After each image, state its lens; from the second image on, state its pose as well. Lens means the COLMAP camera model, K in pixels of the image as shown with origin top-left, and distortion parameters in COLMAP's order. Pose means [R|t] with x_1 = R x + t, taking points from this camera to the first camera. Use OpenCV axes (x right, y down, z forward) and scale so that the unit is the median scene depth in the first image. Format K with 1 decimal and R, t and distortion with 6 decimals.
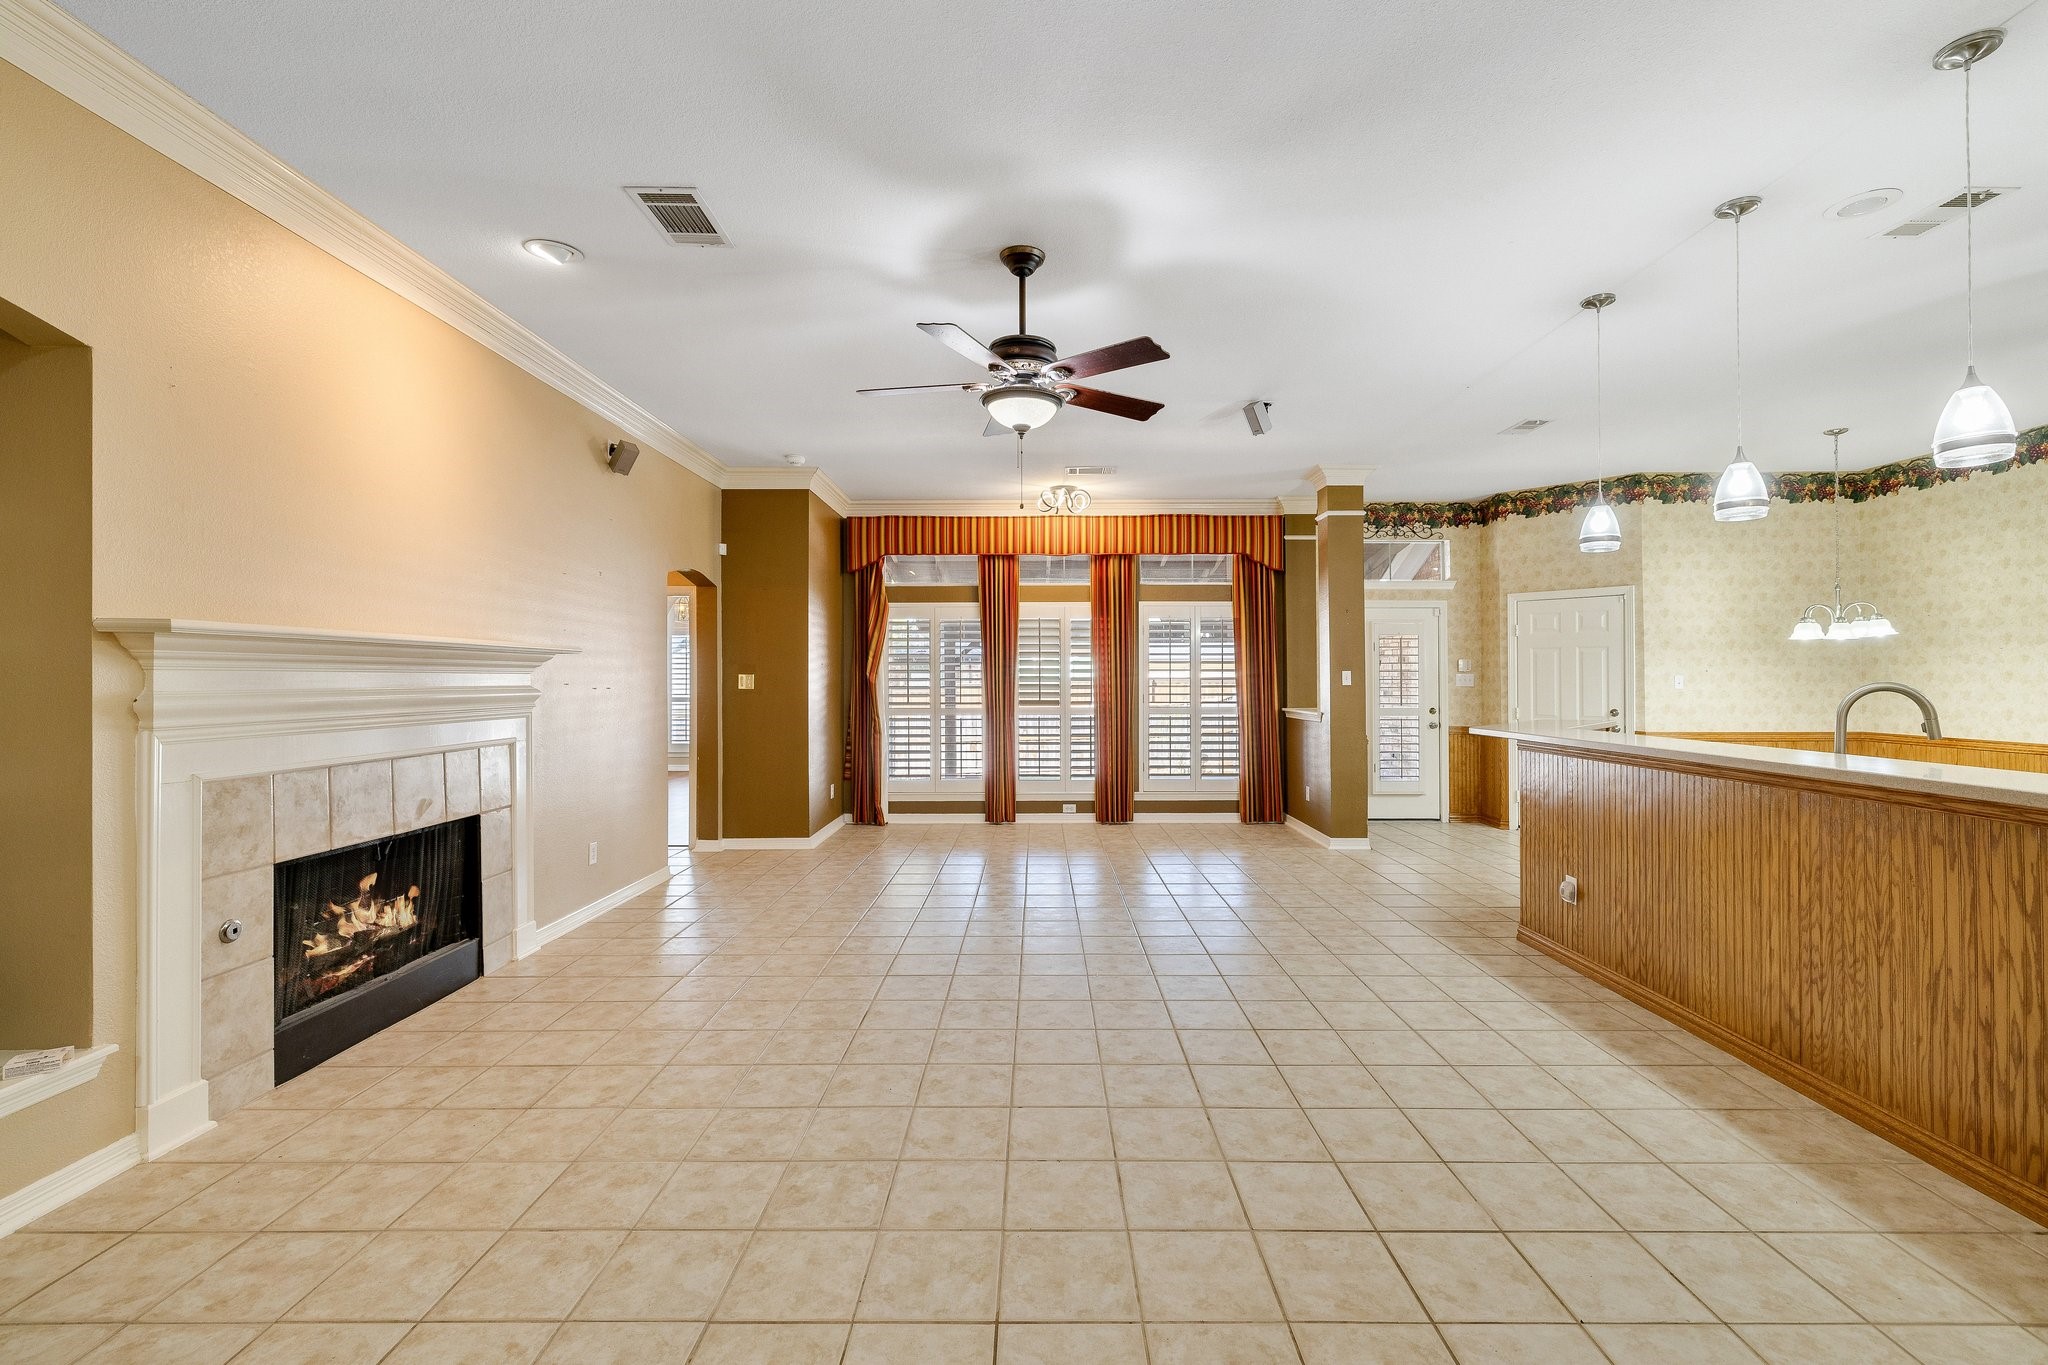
lens RADIAL K [[881.0, 0, 1034.8], [0, 881.0, 680.6], [0, 0, 1]] dist [0.003228, -0.000197]
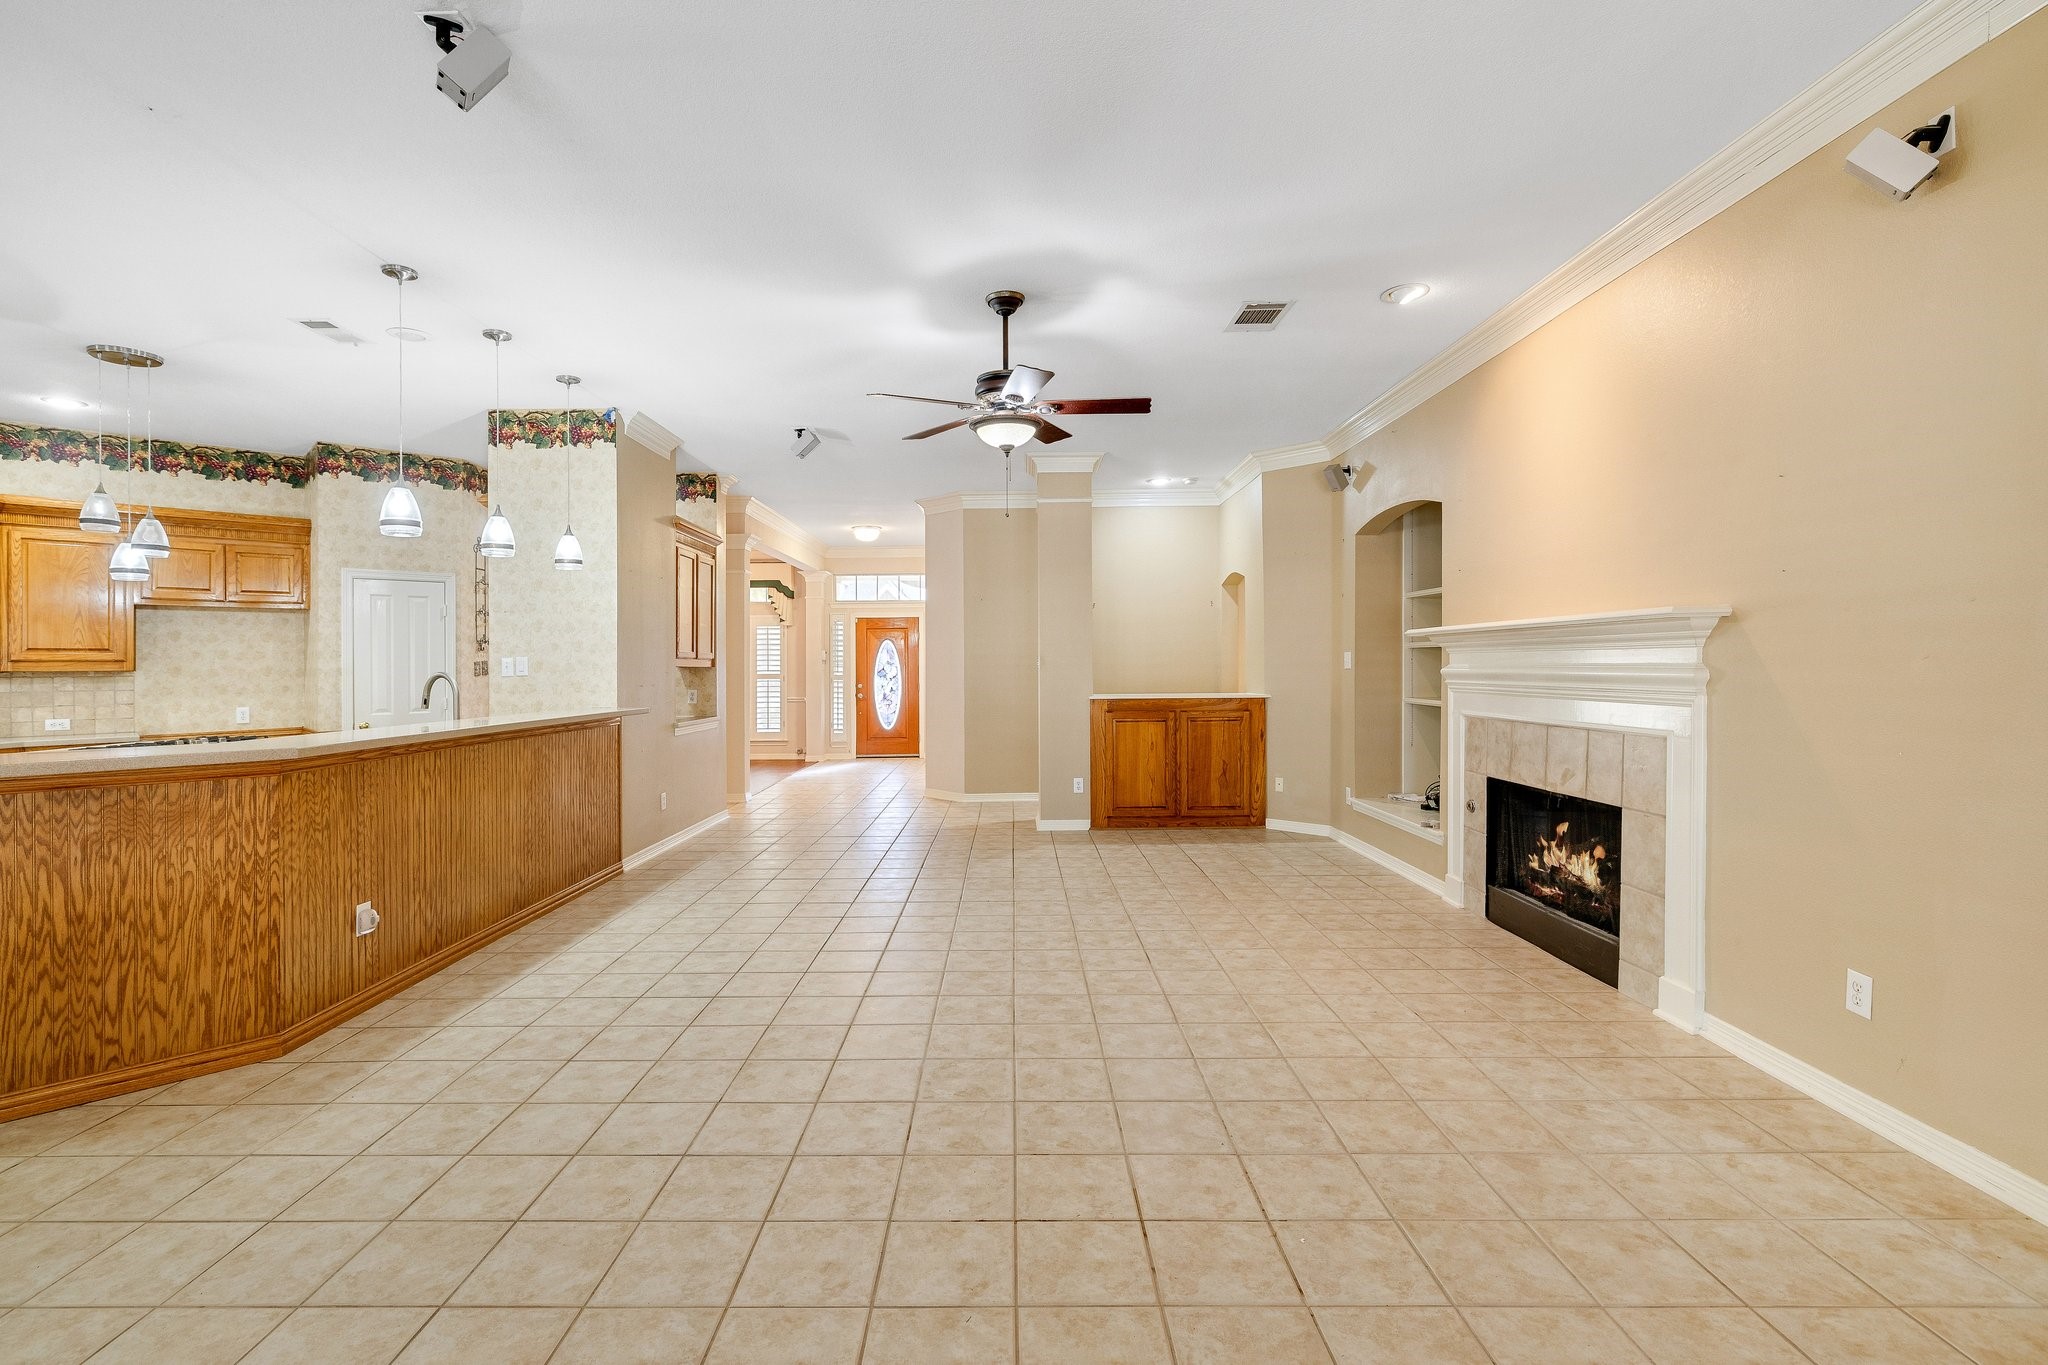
lens RADIAL K [[937.0, 0, 996.0], [0, 937.0, 675.2], [0, 0, 1]] dist [-0.005587, 0.002475]
pose [[-0.999856, 0.011184, 0.012727, -0.007794], [0.011343, 0.999858, 0.012478, -0.000607], [-0.012586, 0.012621, -0.999841, 1.075567]]
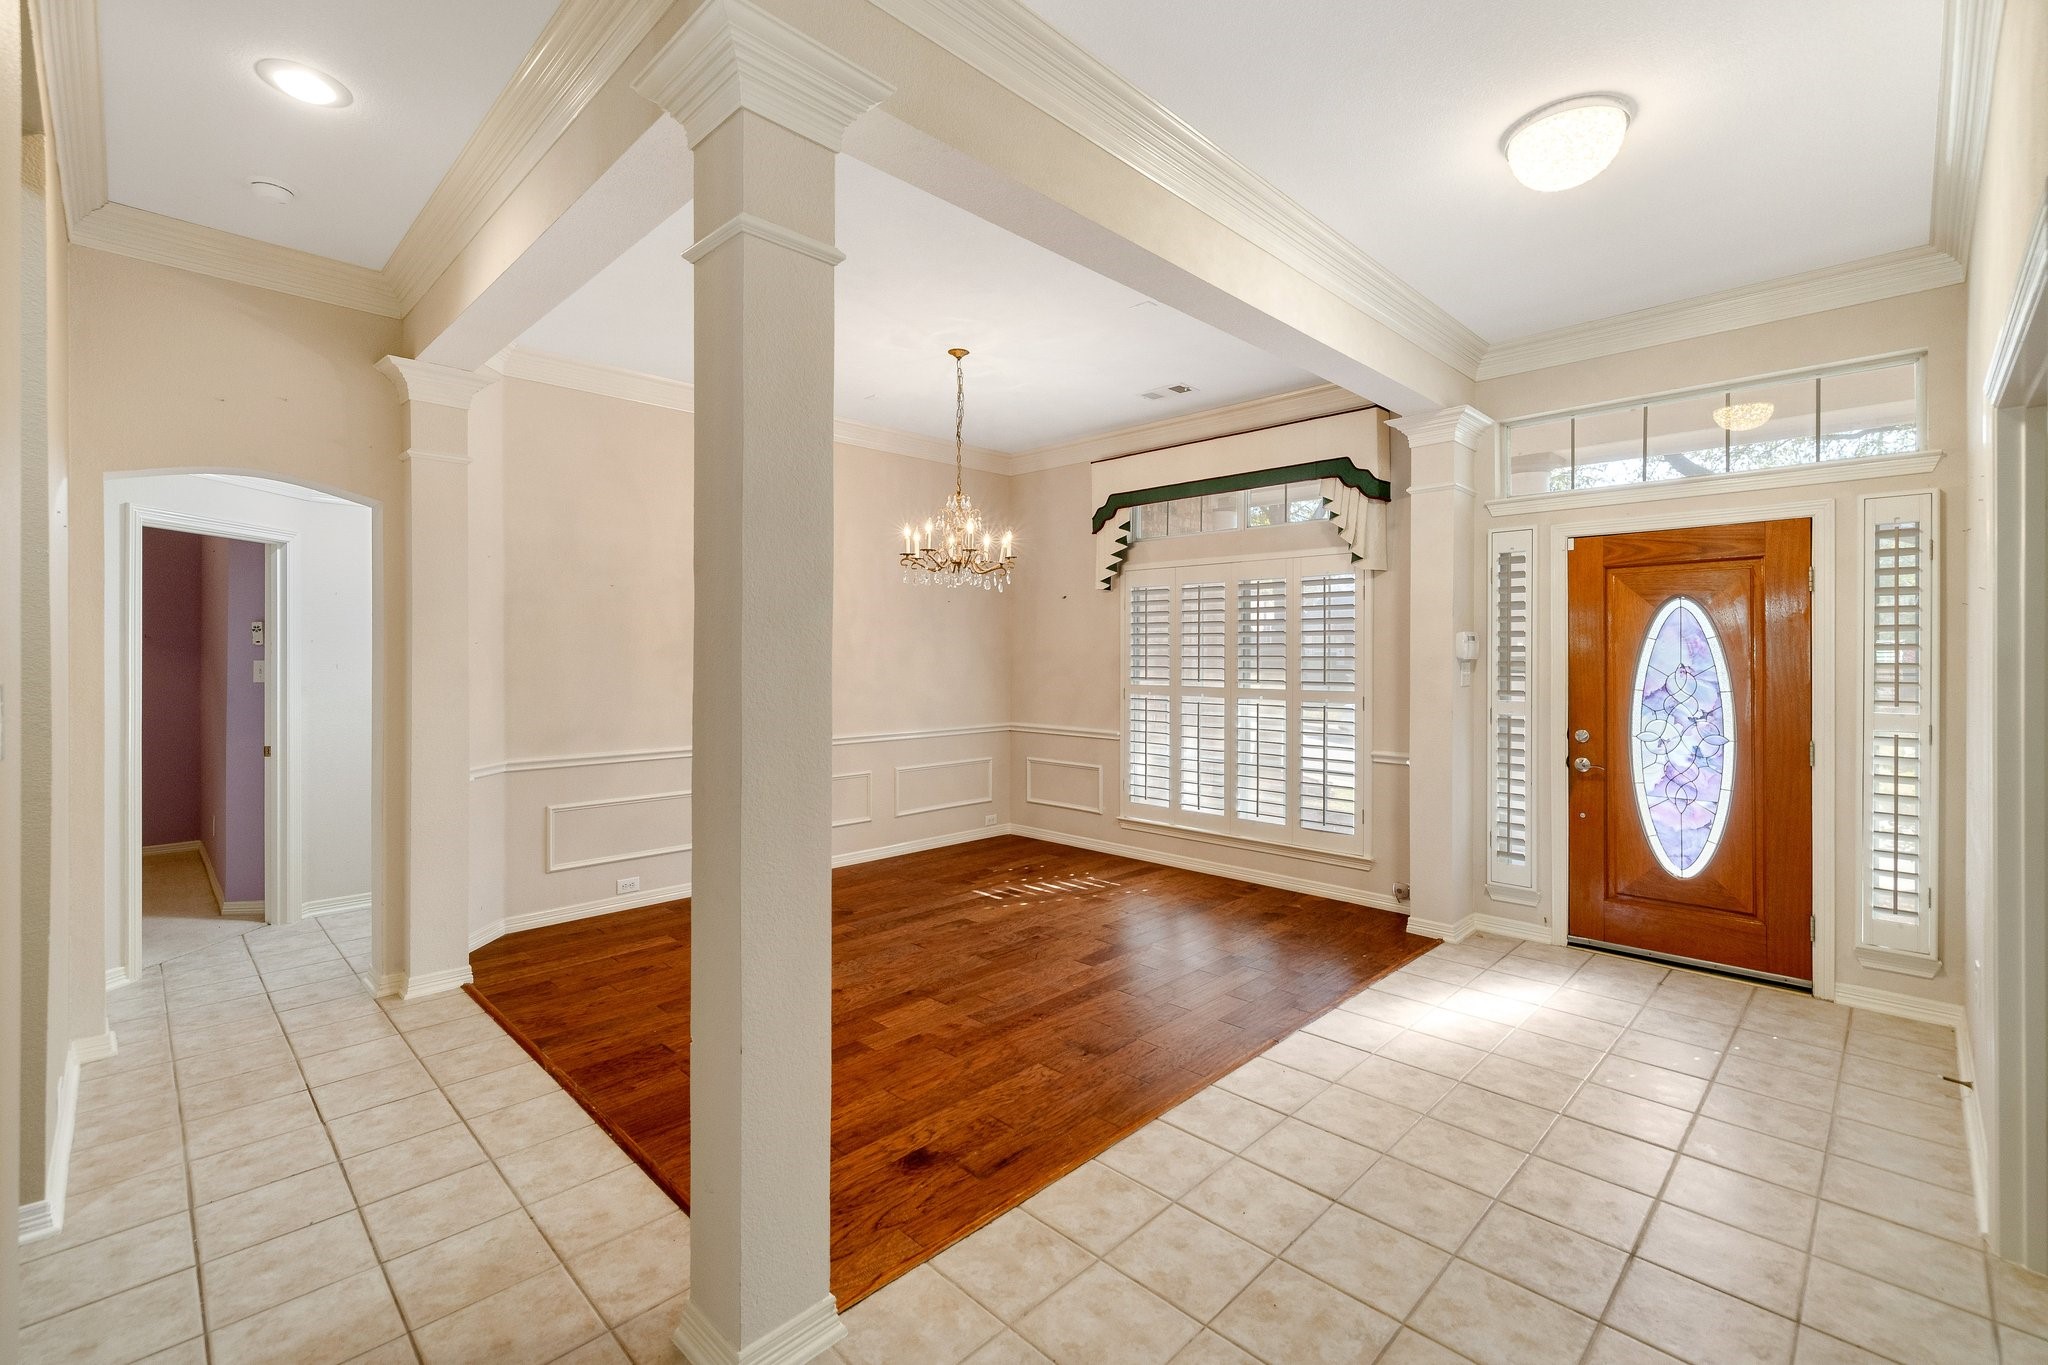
lens RADIAL K [[881.0, 0, 1039.8], [0, 881.0, 654.7], [0, 0, 1]] dist [0.003228, -0.000197]
pose [[-0.711506, 0.003402, 0.702672, 0.128712], [0.003457, 0.999993, -0.001342, -0.014459], [-0.702671, 0.001474, -0.711513, -0.106865]]
